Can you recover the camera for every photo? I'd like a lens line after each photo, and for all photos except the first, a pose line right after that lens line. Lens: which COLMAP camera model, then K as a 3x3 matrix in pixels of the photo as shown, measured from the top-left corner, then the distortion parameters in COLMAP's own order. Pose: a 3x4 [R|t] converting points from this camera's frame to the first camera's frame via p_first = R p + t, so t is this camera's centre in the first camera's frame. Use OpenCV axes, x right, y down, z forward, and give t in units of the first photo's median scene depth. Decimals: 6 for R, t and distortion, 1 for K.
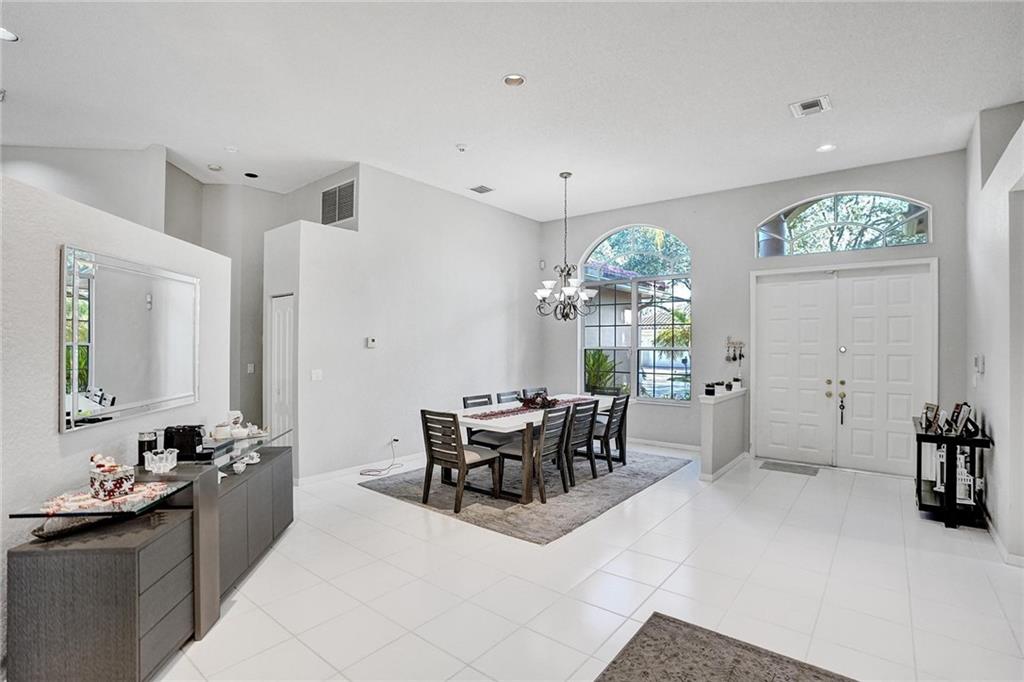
lens RADIAL K [[485.5, 0, 512.0], [0, 485.5, 338.9], [0, 0, 1]] dist [-0.075068, 0.031810]
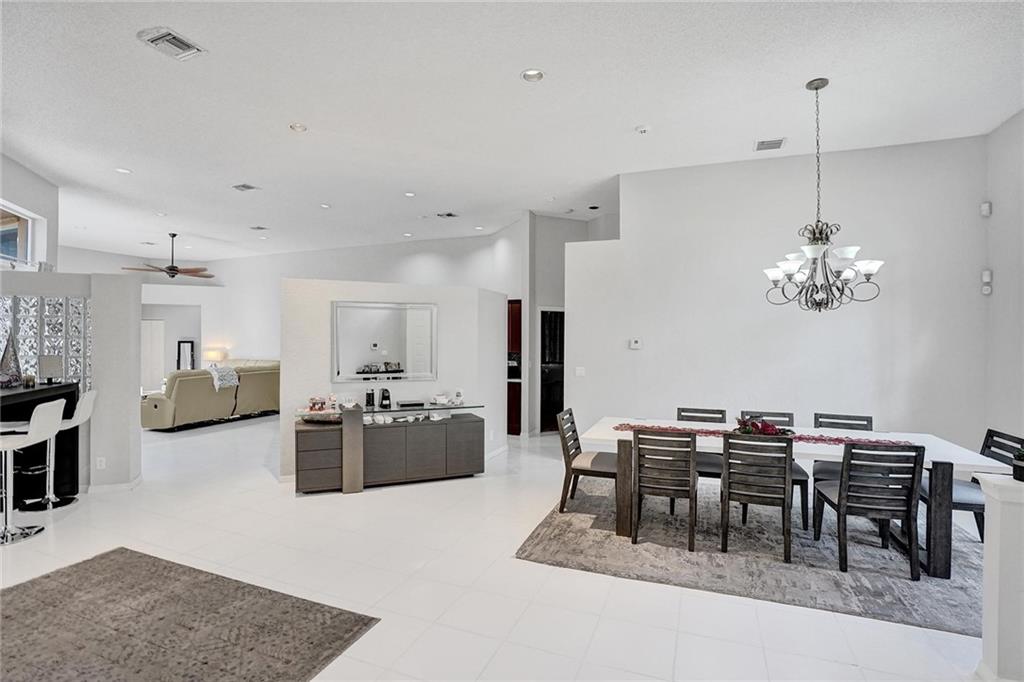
lens RADIAL K [[485.5, 0, 512.0], [0, 485.5, 338.9], [0, 0, 1]] dist [-0.075068, 0.031810]
pose [[0.291405, -0.007768, -0.956568, 0.674062], [0.004150, 0.999968, -0.006856, 0.002550], [0.956591, -0.001972, 0.291427, 0.497013]]
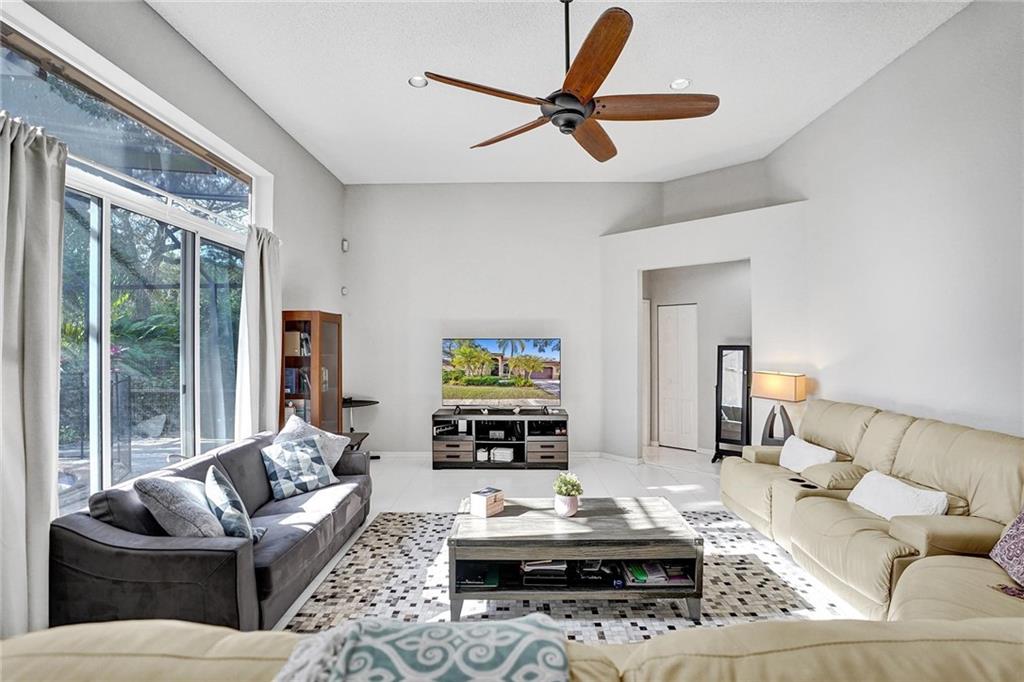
lens RADIAL K [[485.5, 0, 512.0], [0, 485.5, 338.9], [0, 0, 1]] dist [-0.075068, 0.031810]
pose [[-0.784081, -0.007201, -0.620616, -1.088290], [0.000638, 0.999923, -0.012408, -0.012713], [0.620658, -0.010125, -0.784016, 0.145546]]
